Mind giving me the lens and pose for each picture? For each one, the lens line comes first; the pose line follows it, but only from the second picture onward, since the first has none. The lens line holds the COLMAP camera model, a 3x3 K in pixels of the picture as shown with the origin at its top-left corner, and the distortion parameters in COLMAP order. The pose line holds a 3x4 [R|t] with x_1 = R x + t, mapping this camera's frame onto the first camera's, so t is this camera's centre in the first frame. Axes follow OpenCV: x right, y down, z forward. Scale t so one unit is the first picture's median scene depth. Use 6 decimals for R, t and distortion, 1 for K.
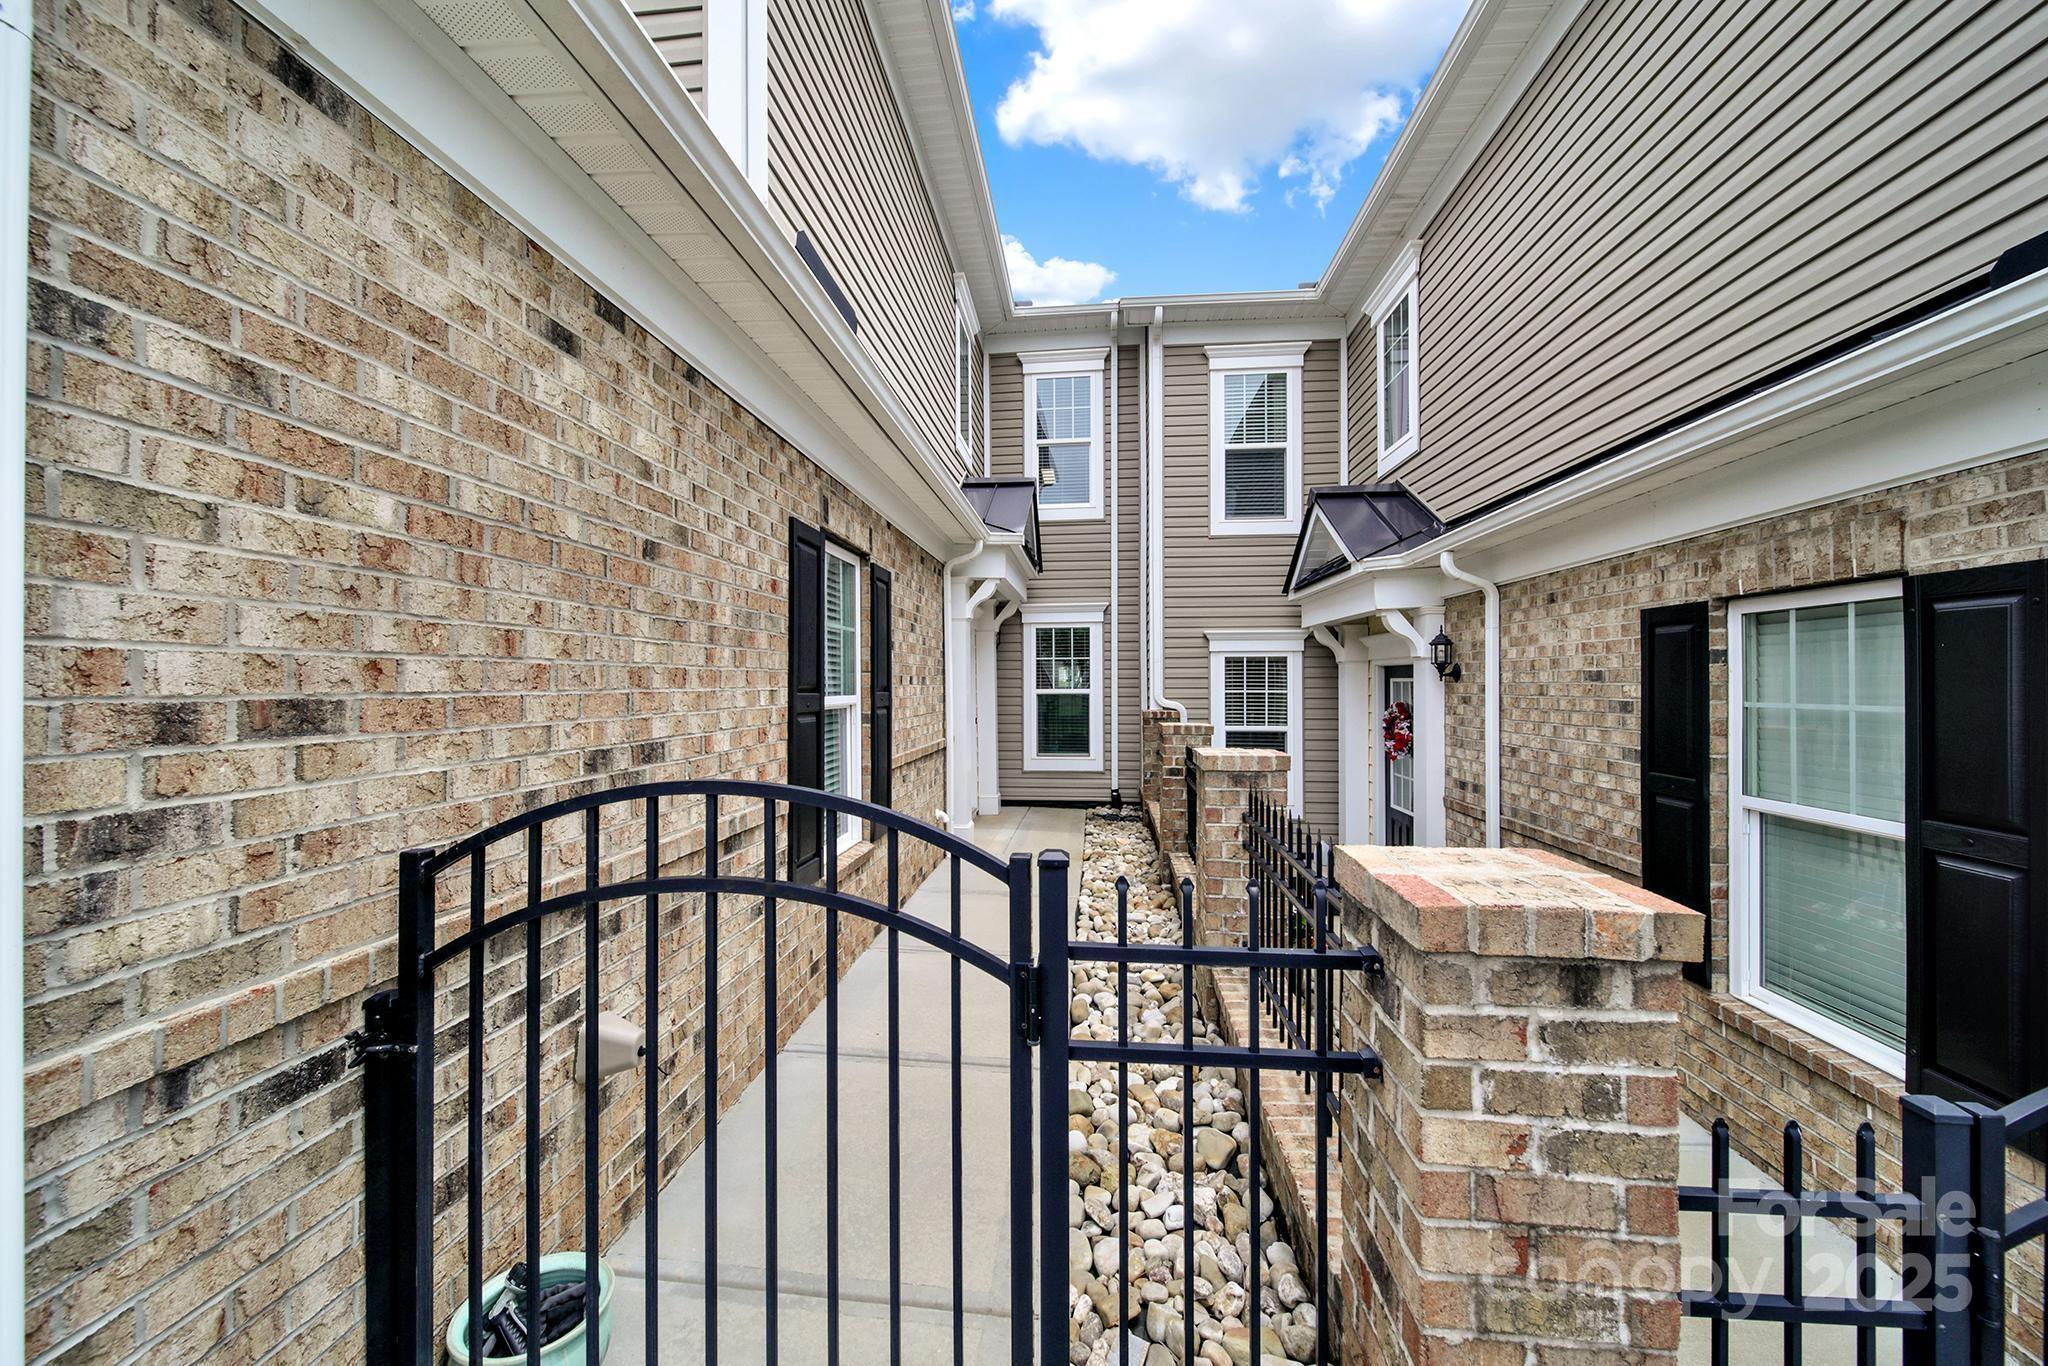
lens RADIAL K [[728.0, 0, 1026.0], [0, 728.0, 676.9], [0, 0, 1]] dist [0.001403, 0.000038]
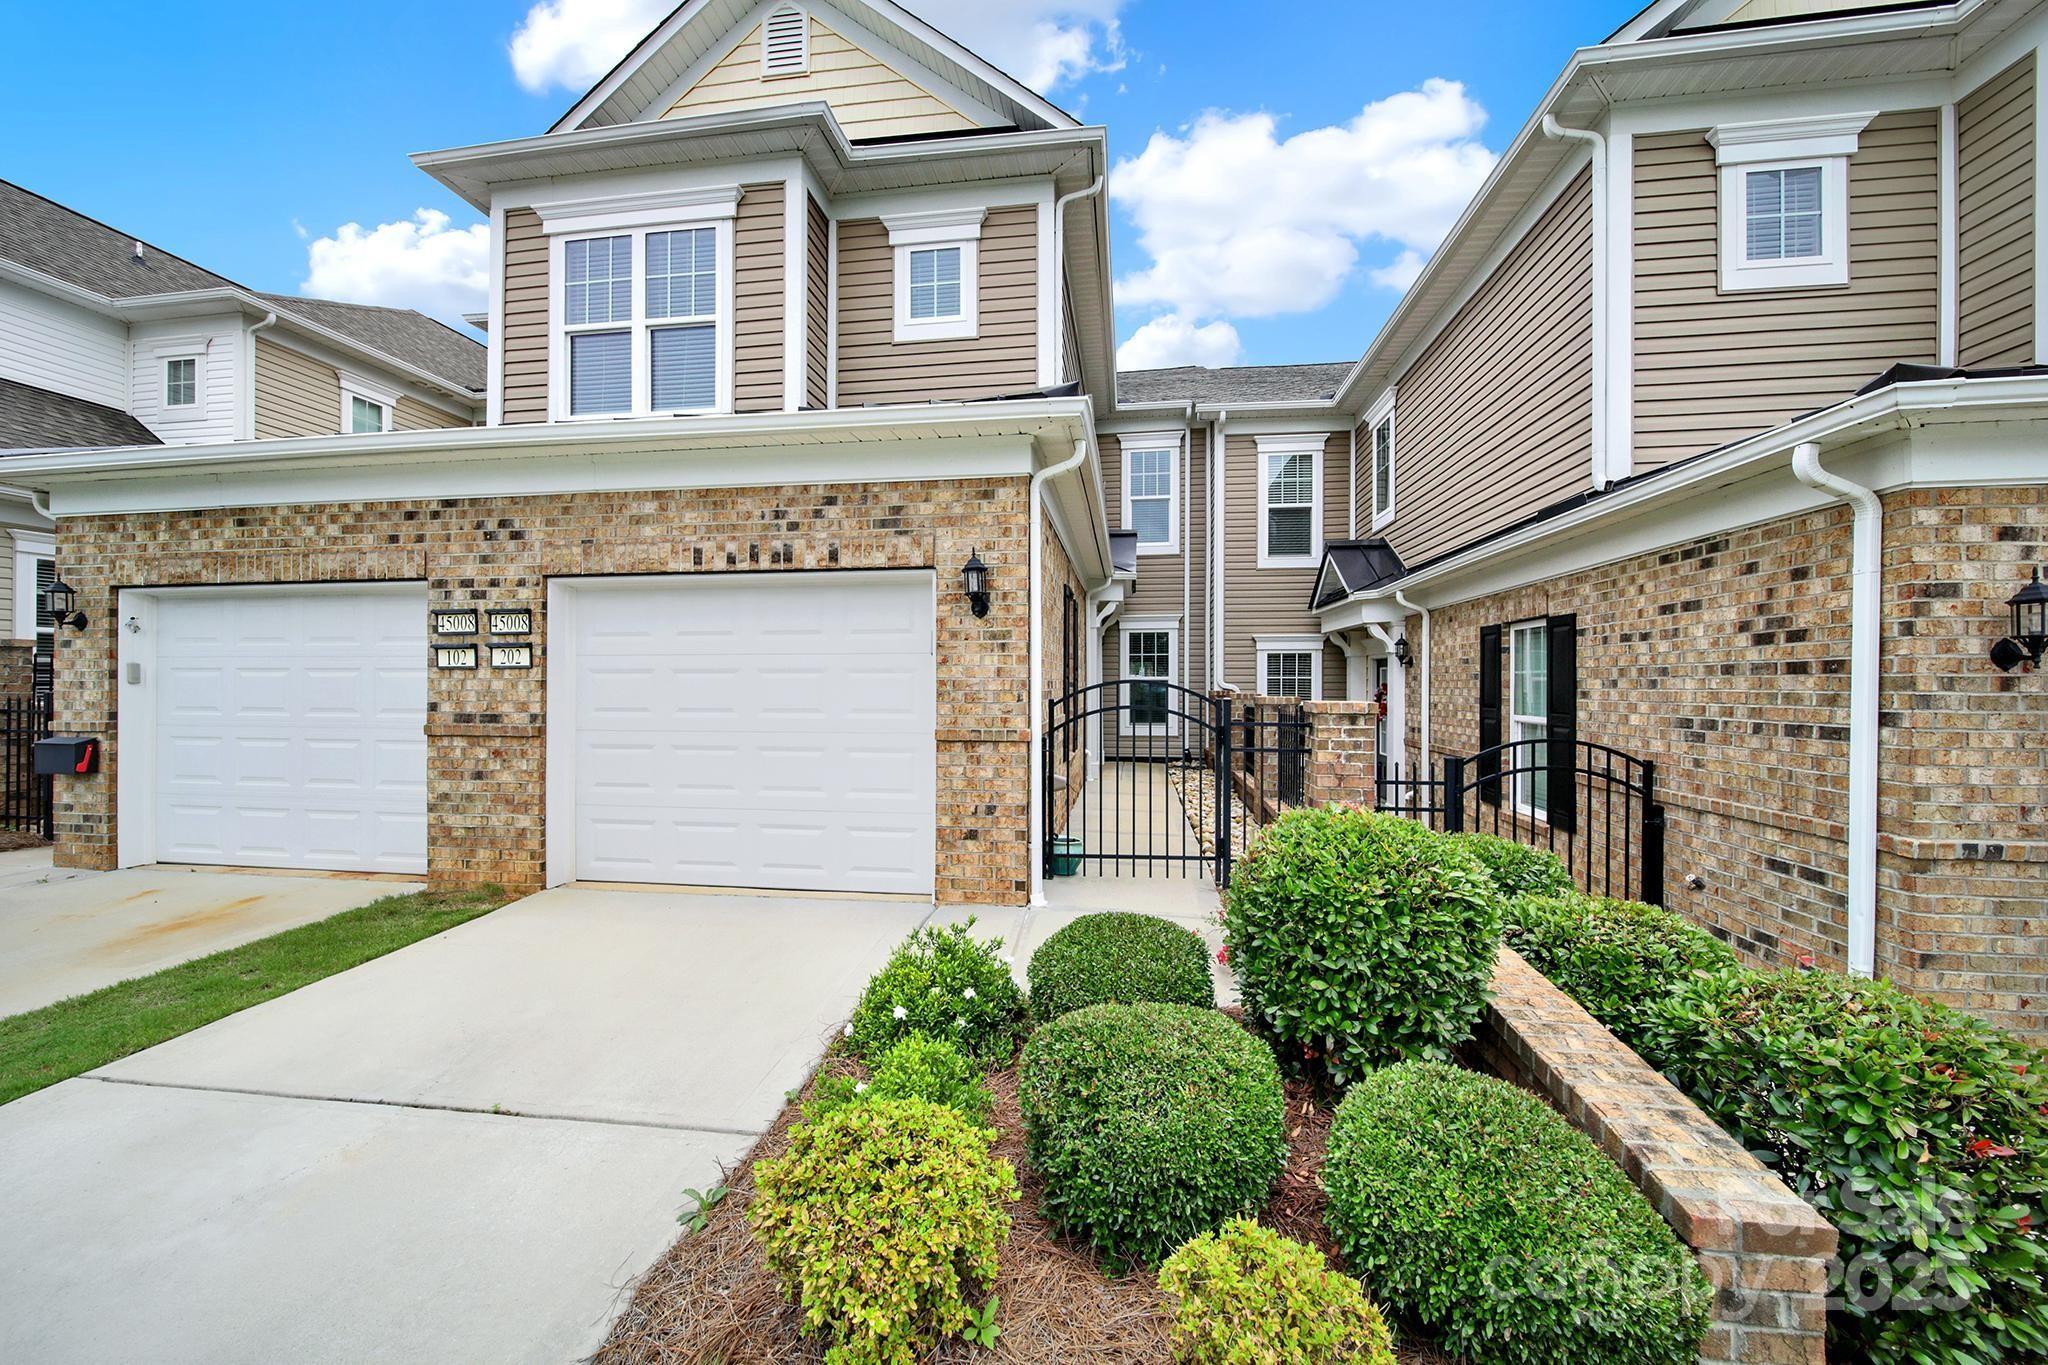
lens RADIAL K [[755.5, 0, 1026.8], [0, 755.5, 685.6], [0, 0, 1]] dist [0.000830, 0.000016]
pose [[0.999324, 0.004409, -0.036488, -0.154283], [-0.004073, 0.999949, 0.009270, 0.025800], [0.036527, -0.009115, 0.999291, -0.534622]]
